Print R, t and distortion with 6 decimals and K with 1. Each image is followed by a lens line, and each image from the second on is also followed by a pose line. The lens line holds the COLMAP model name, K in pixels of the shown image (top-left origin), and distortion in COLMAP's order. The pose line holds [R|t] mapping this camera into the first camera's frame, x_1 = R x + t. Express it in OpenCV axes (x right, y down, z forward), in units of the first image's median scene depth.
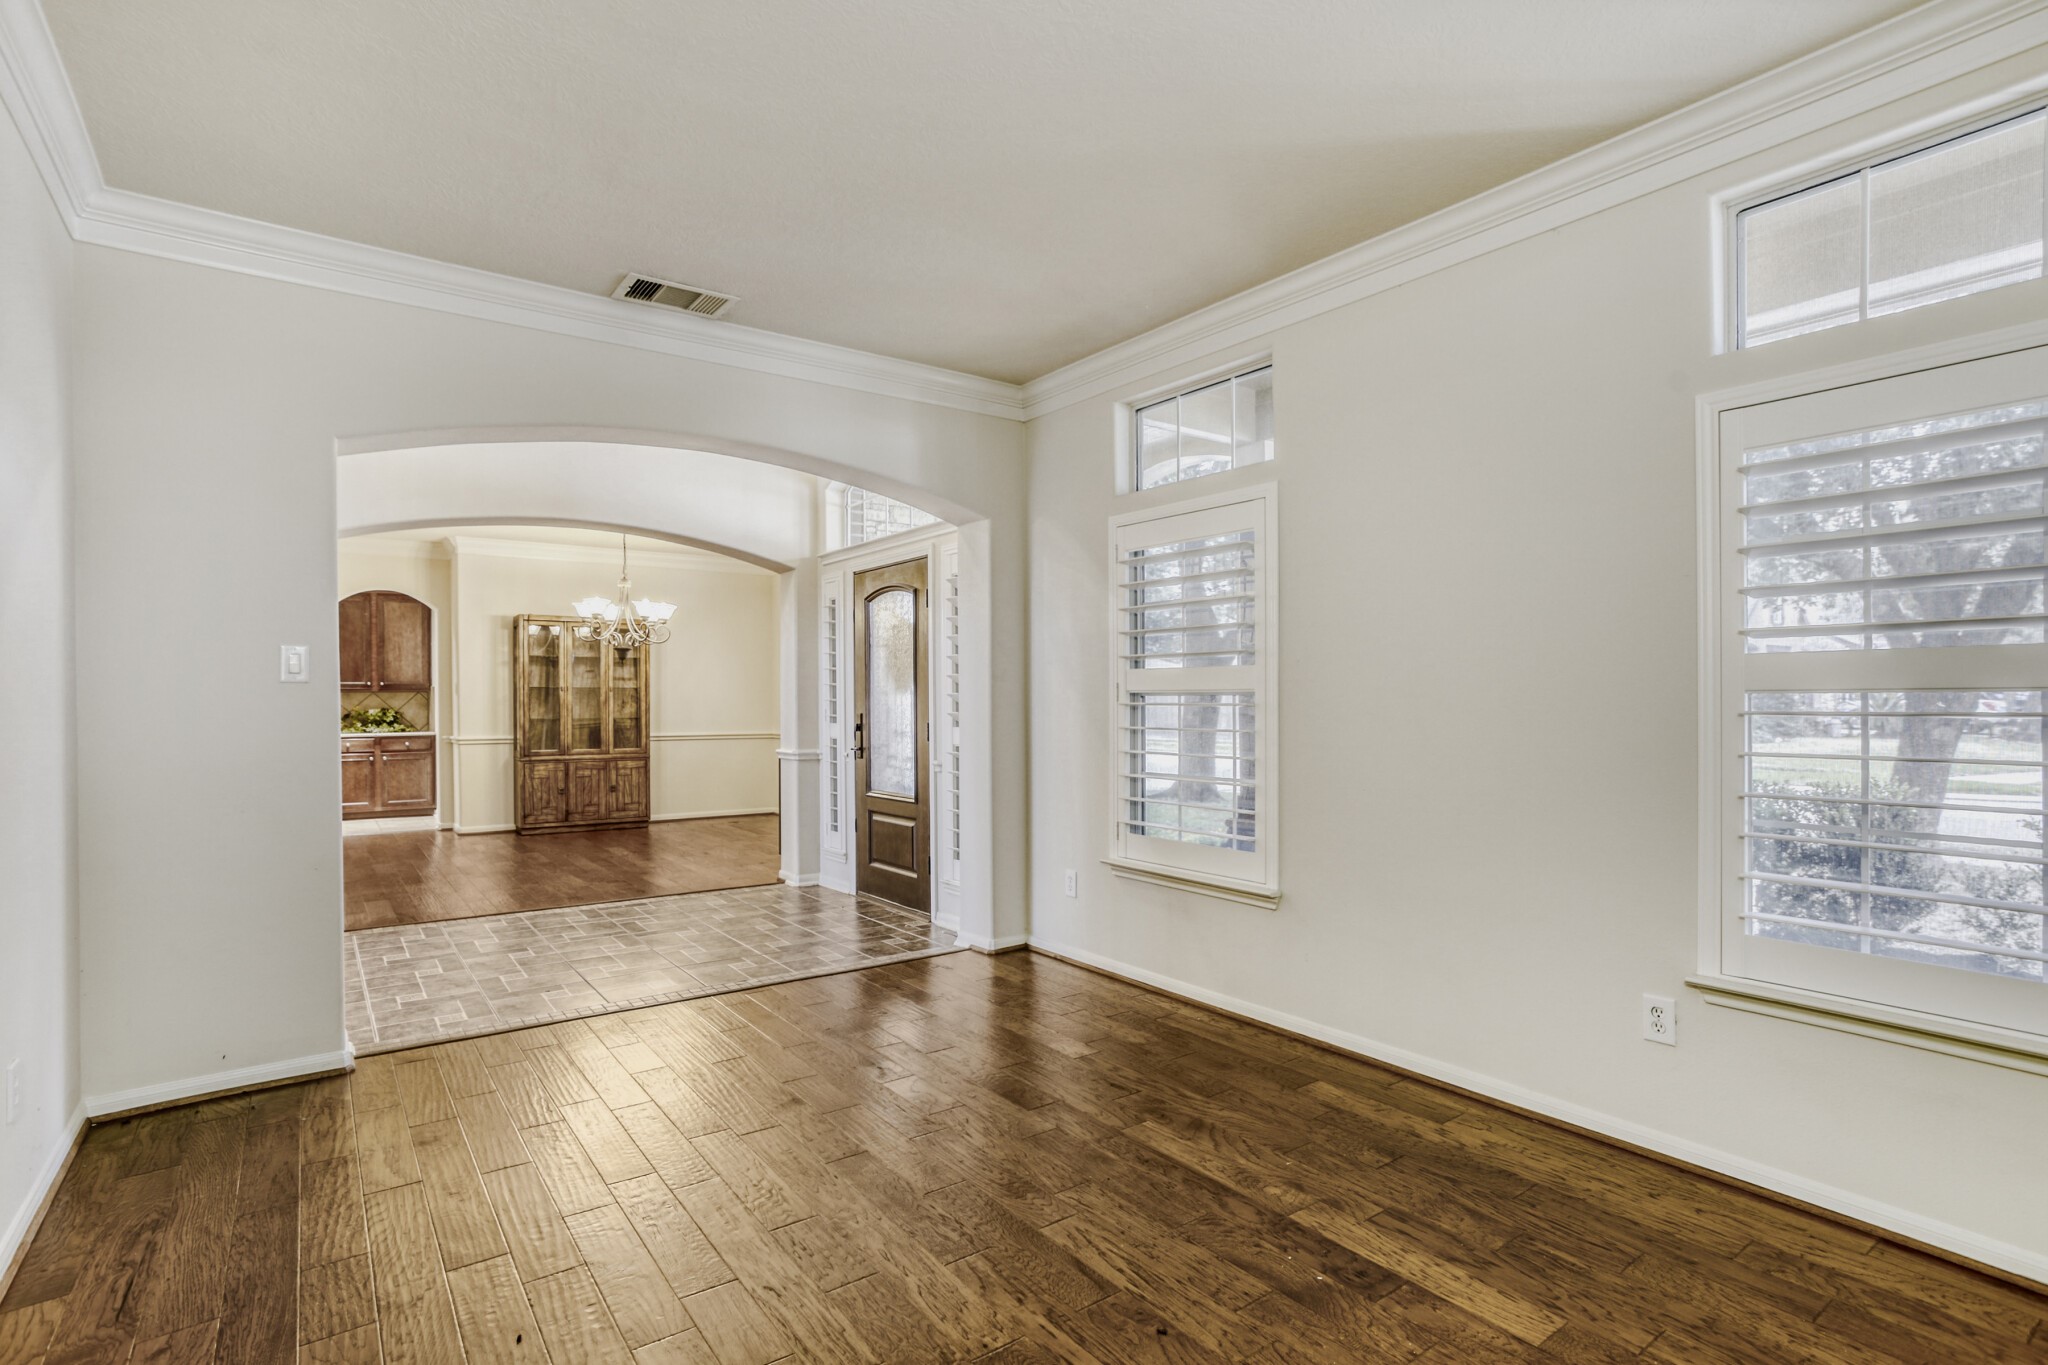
lens RADIAL K [[998.6, 0, 1011.9], [0, 998.6, 688.6], [0, 0, 1]] dist [-0.065283, 0.038169]
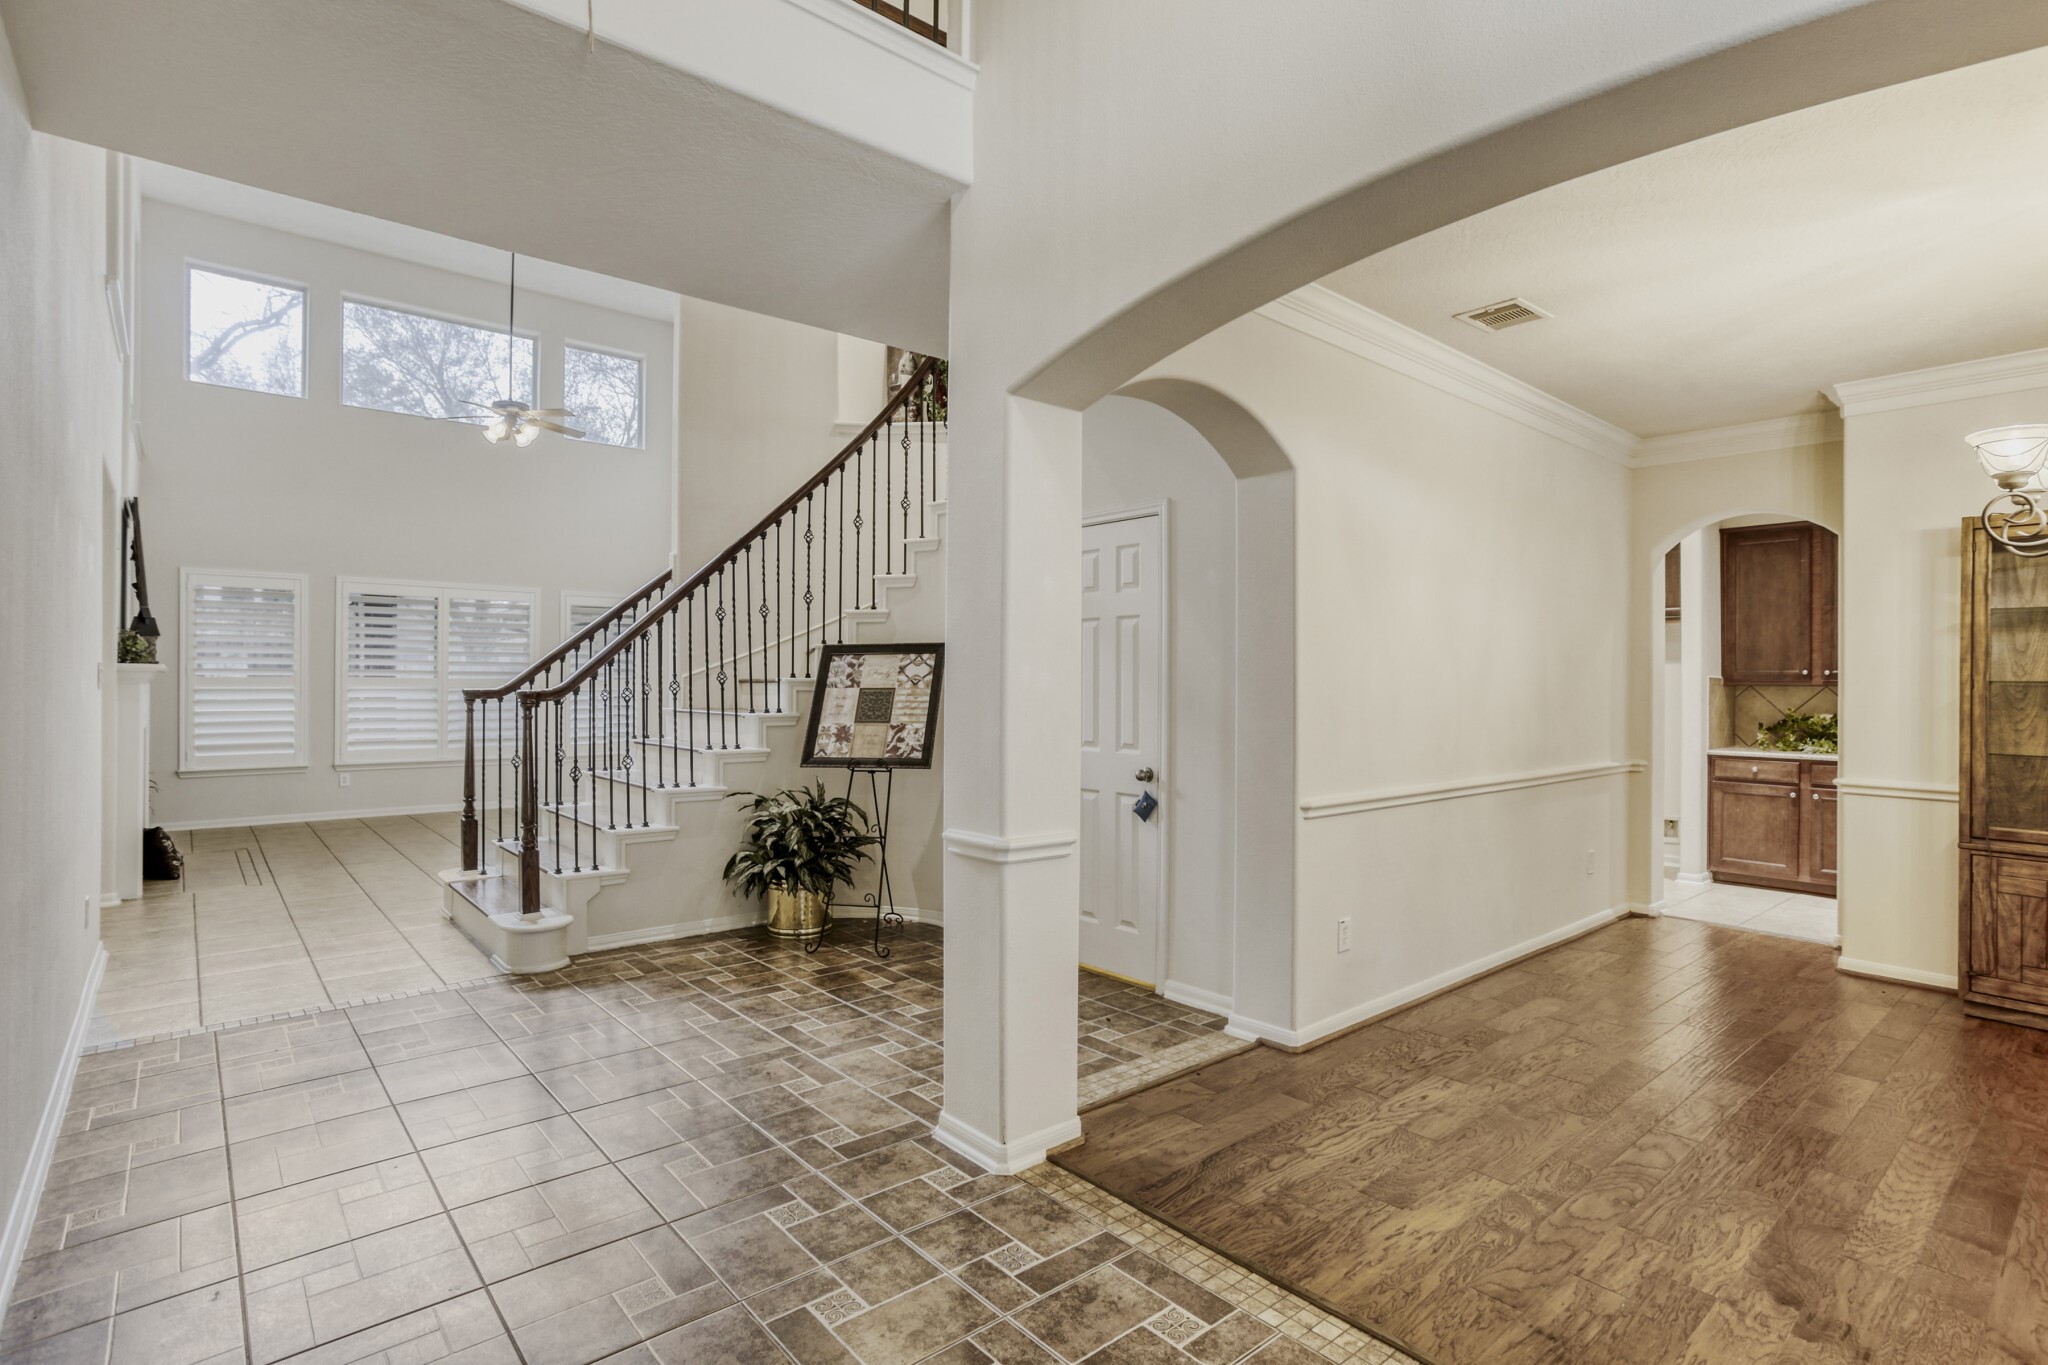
lens RADIAL K [[970.6, 0, 1024.0], [0, 970.6, 682.5], [0, 0, 1]] dist [-0.083325, -0.000312]
pose [[0.046394, 0.011389, -0.998858, -0.116782], [-0.002937, 0.999932, 0.011265, -0.004043], [0.998919, 0.002411, 0.046424, 0.530757]]
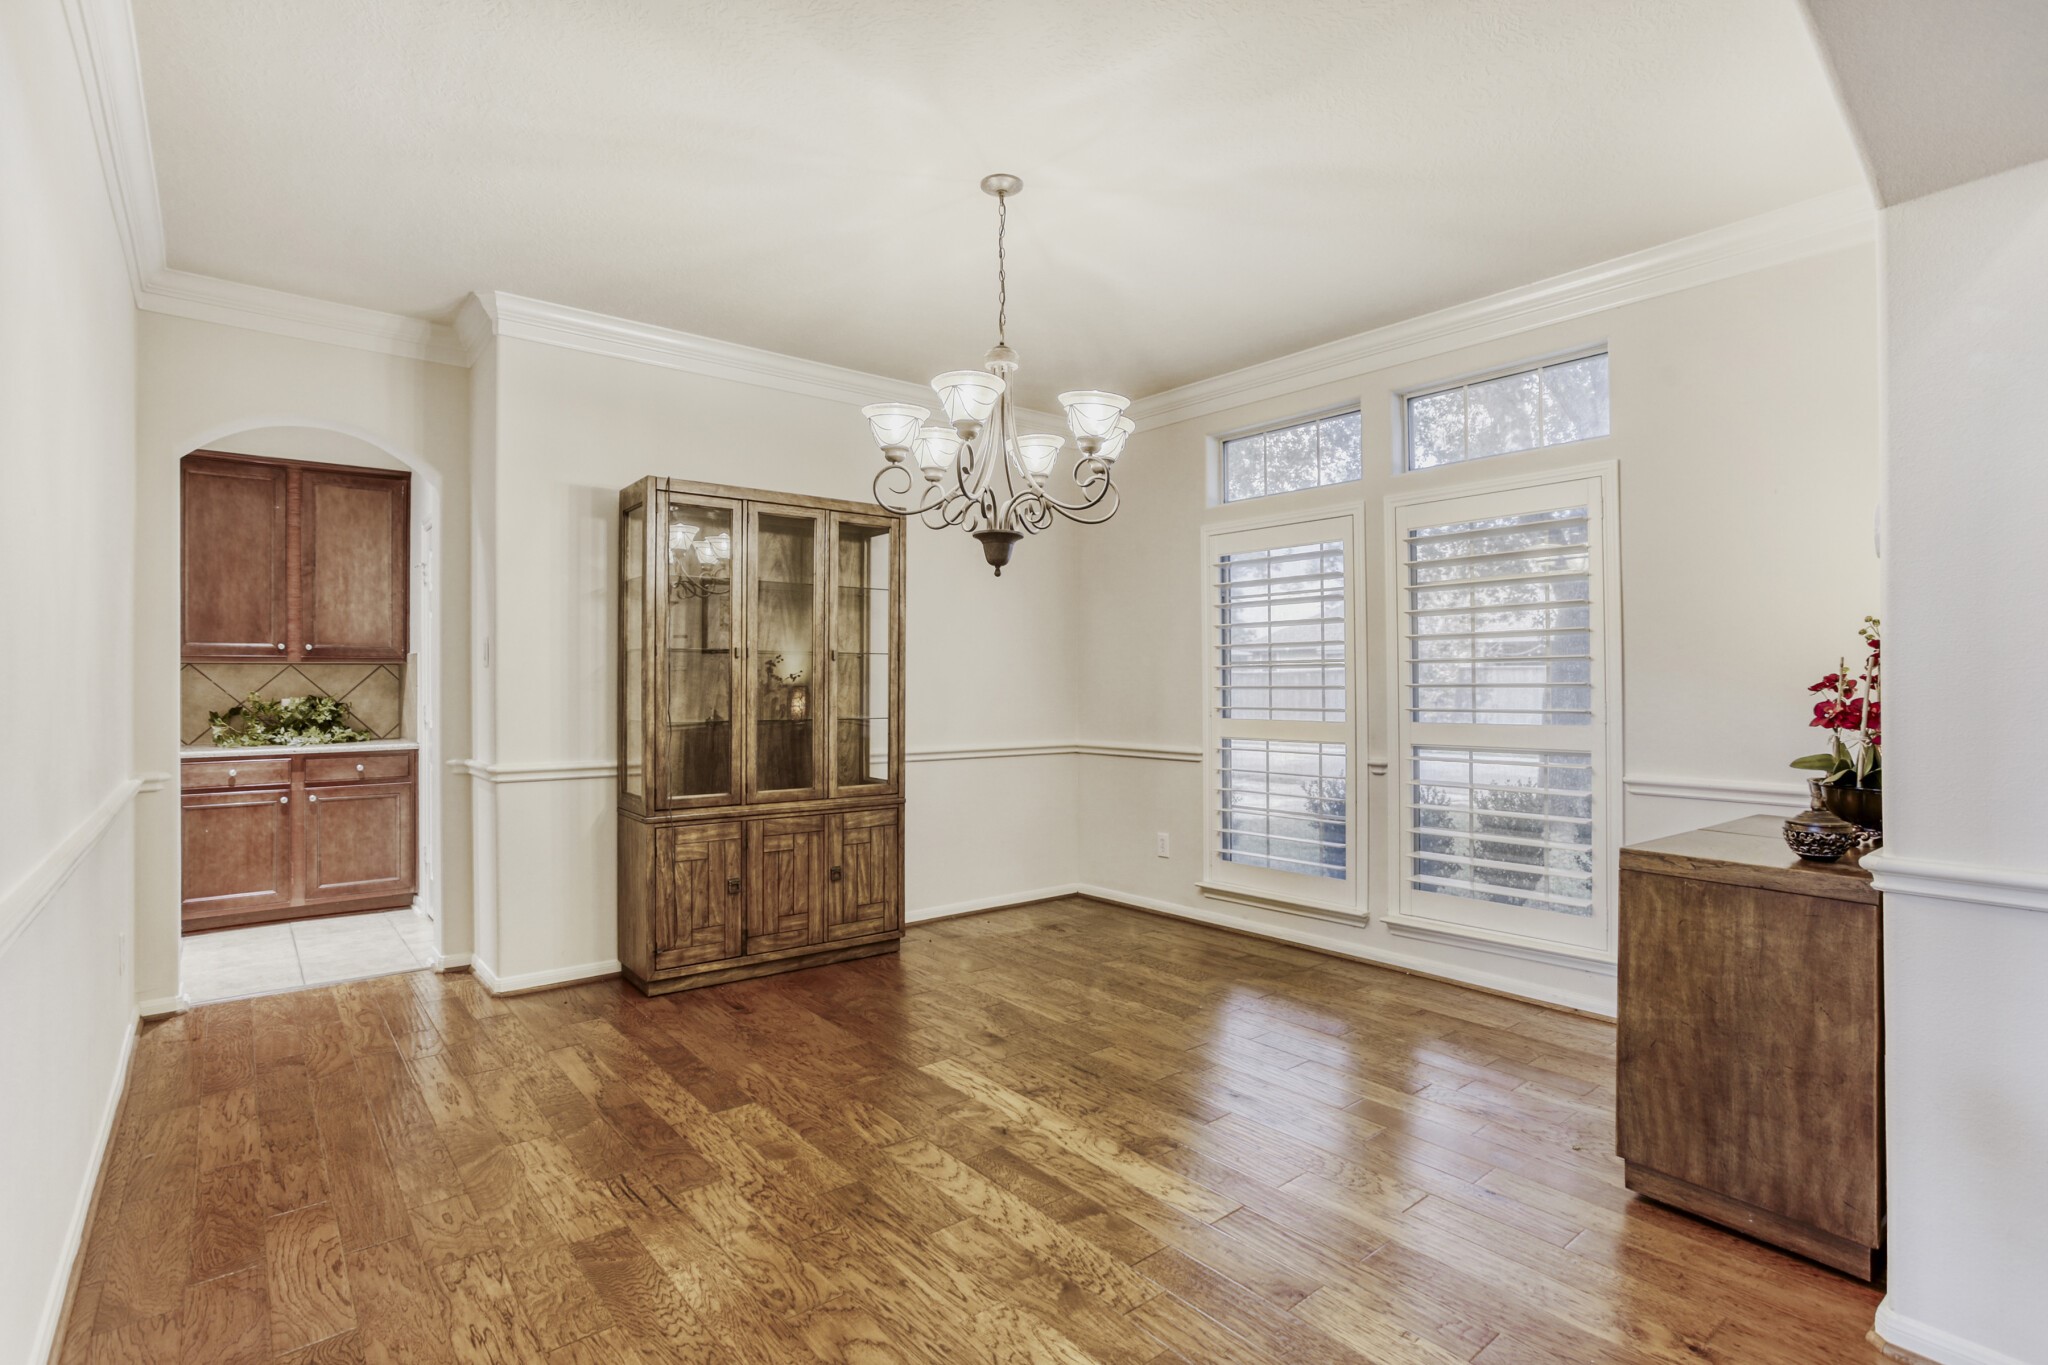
lens RADIAL K [[978.8, 0, 992.8], [0, 978.8, 668.9], [0, 0, 1]] dist [-0.015724, 0.000522]
pose [[0.999236, 0.005393, 0.038704, -0.348847], [-0.005059, 0.999949, -0.008714, 0.009878], [-0.038749, 0.008512, 0.999213, 0.545241]]
